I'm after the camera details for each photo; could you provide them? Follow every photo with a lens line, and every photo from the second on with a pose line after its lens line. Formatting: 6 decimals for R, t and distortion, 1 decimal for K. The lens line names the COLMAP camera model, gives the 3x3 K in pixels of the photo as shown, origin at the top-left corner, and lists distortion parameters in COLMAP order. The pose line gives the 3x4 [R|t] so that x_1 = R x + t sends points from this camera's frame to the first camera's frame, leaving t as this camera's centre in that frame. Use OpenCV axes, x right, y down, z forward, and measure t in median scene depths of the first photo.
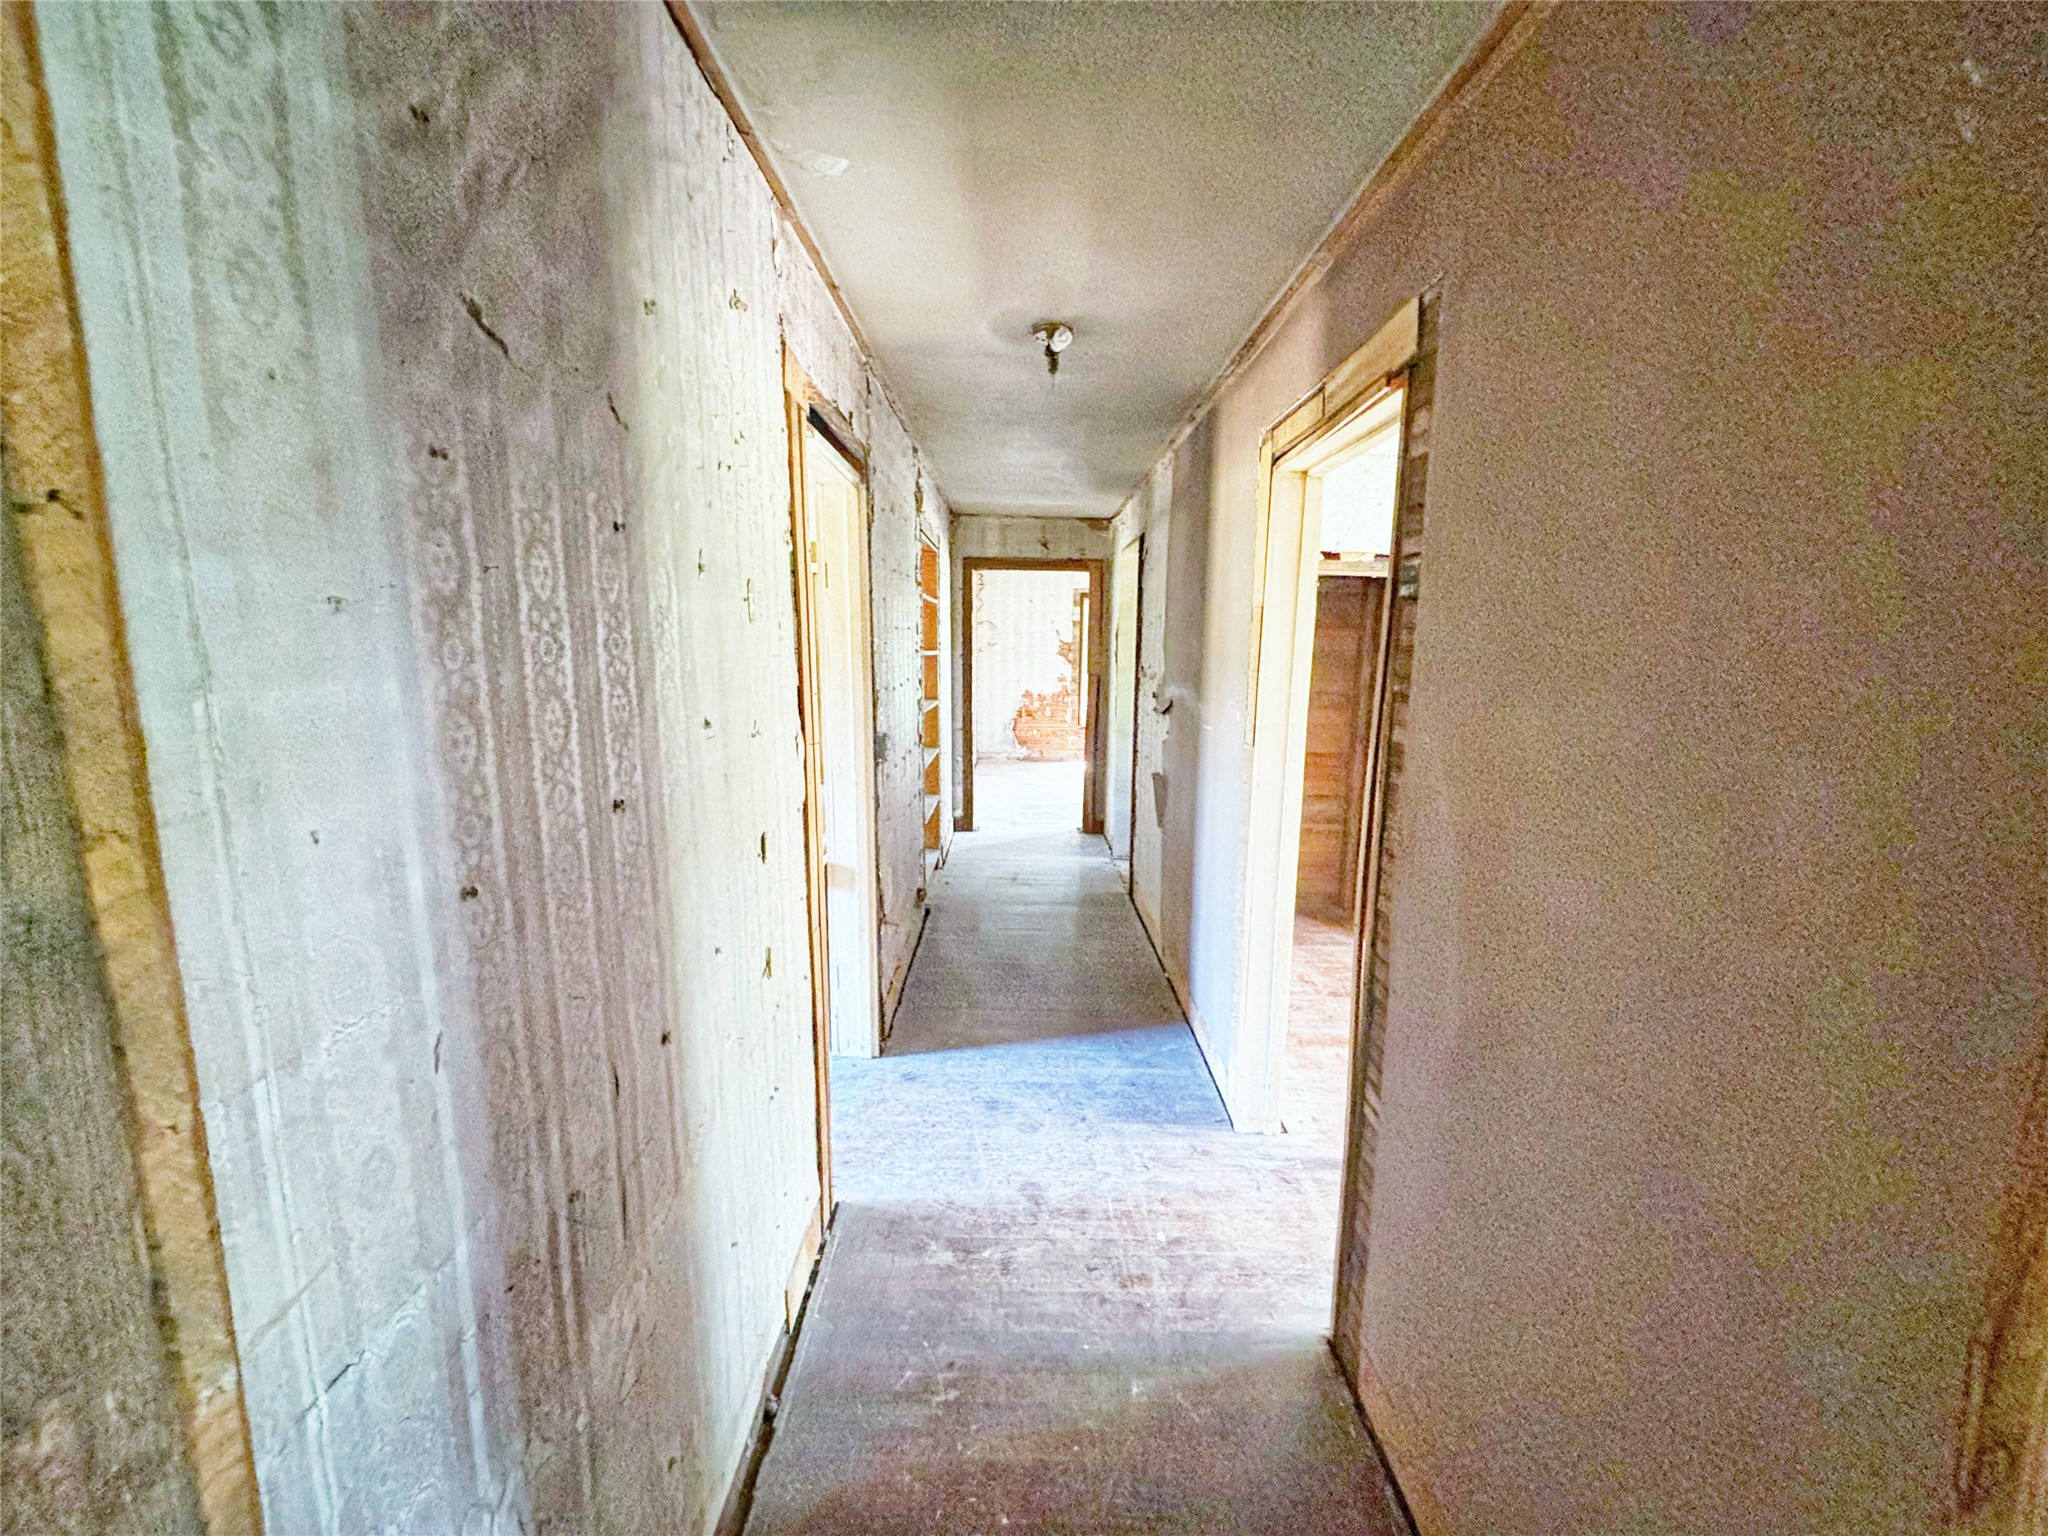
lens RADIAL K [[829.9, 0, 1016.6], [0, 829.9, 771.6], [0, 0, 1]] dist [0.006233, -0.001817]
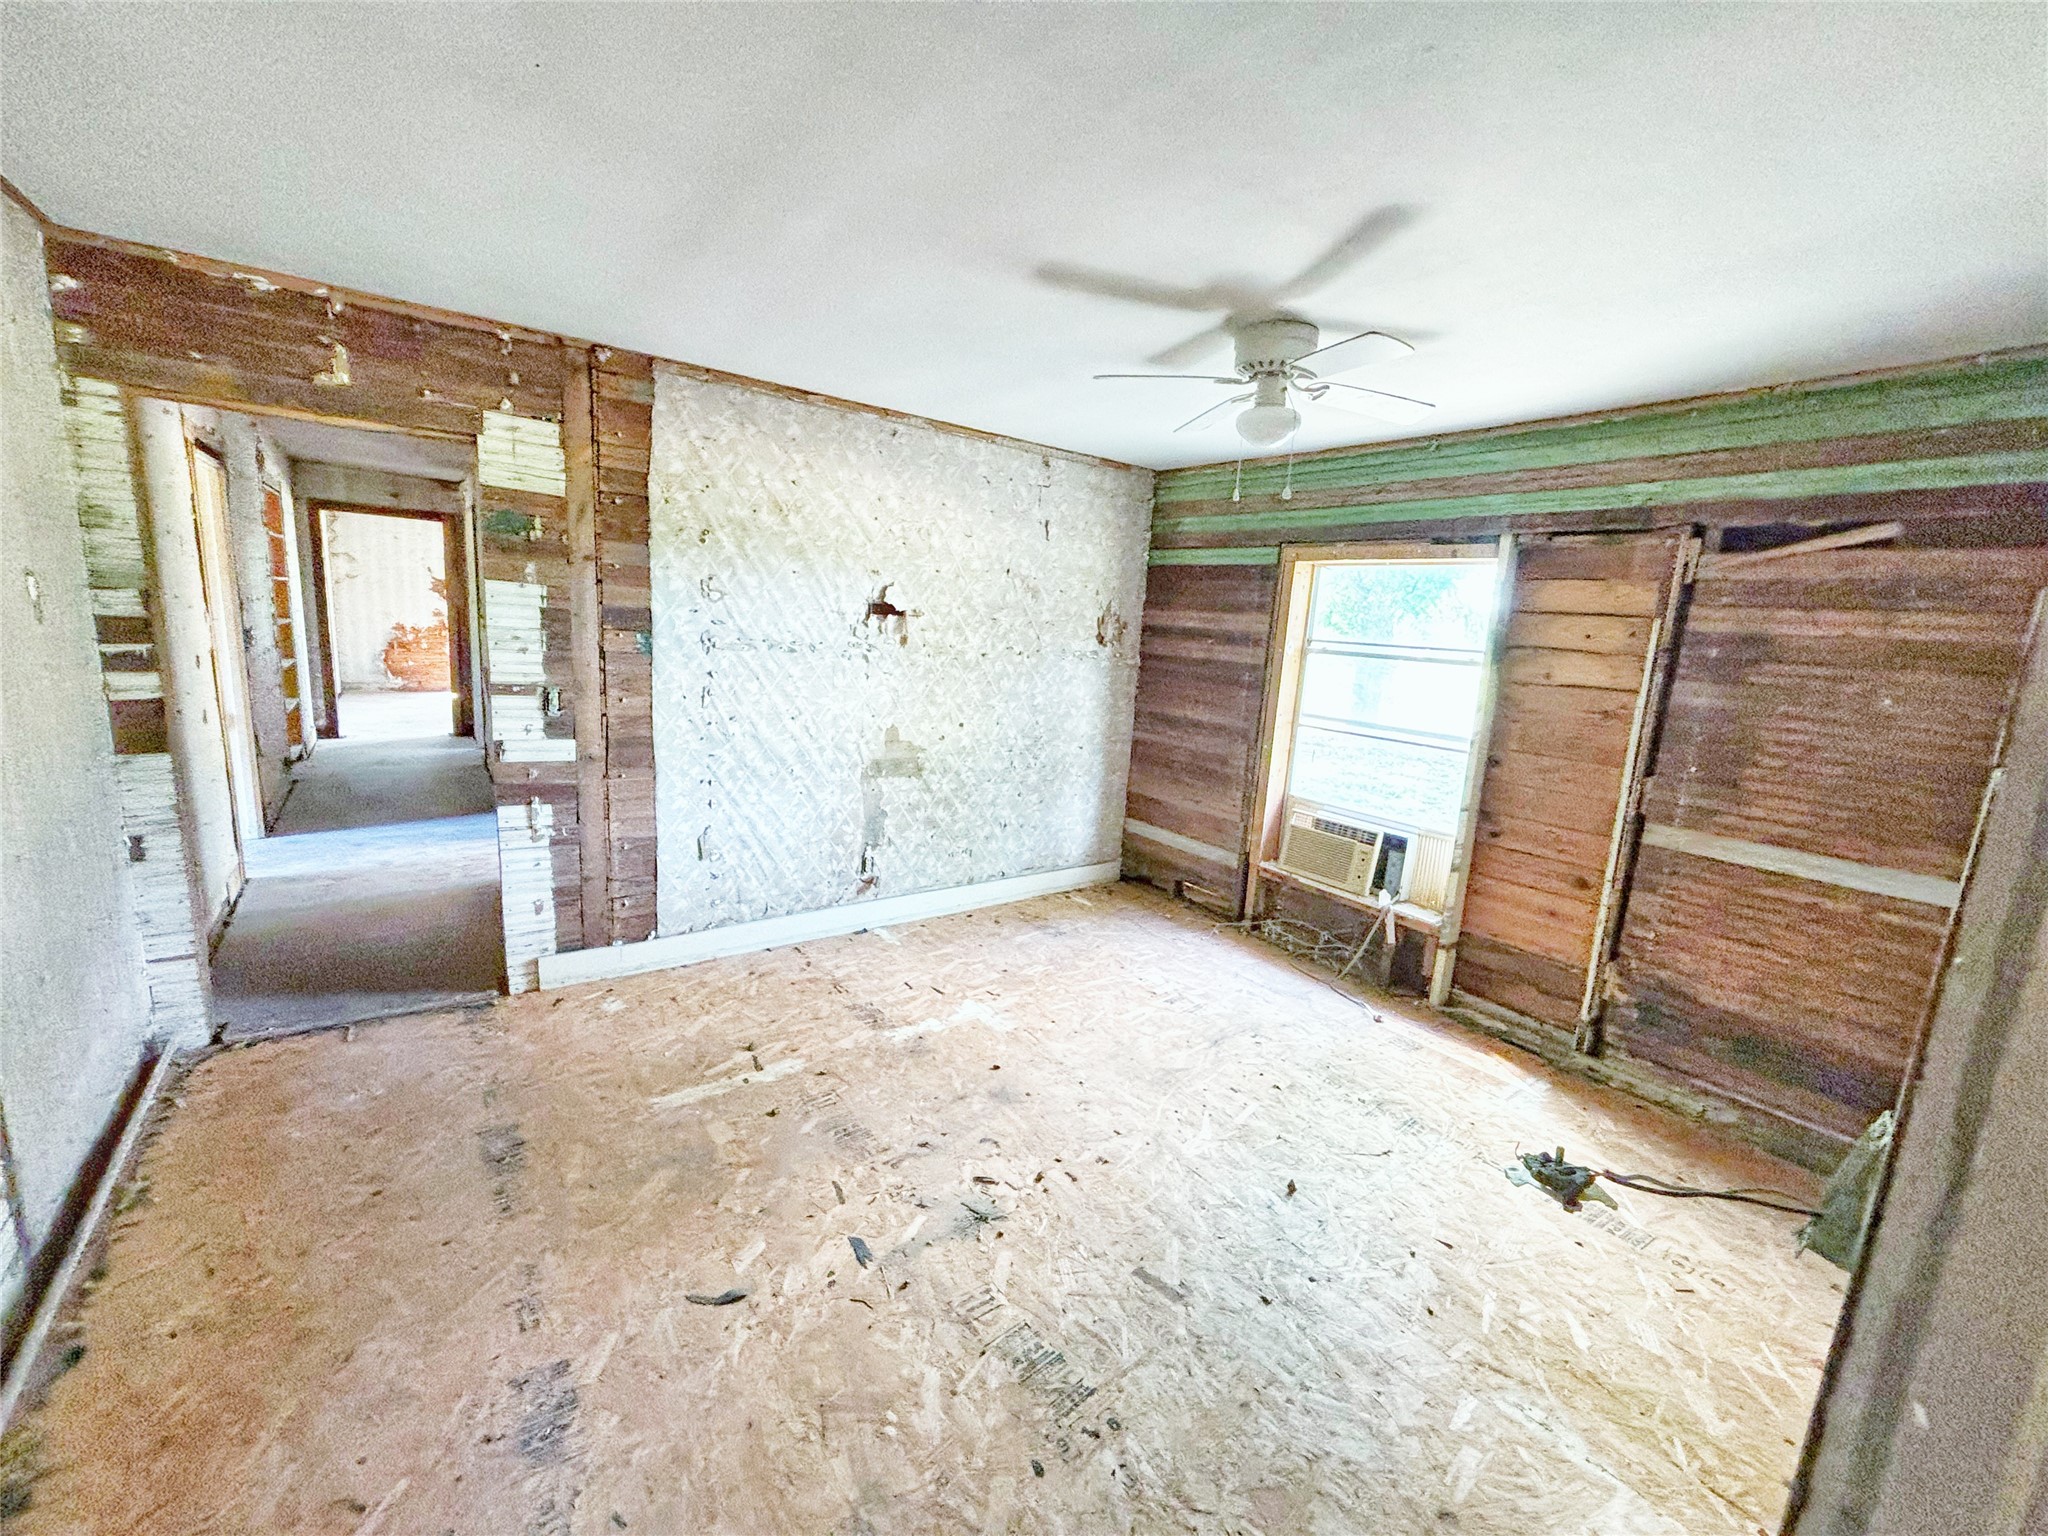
lens RADIAL K [[829.9, 0, 1014.6], [0, 829.9, 781.5], [0, 0, 1]] dist [0.006233, -0.001817]
pose [[0.811370, -0.061634, 0.581275, 0.037969], [0.024974, 0.997173, 0.070873, 0.083886], [-0.583999, -0.042987, 0.810615, -0.564965]]
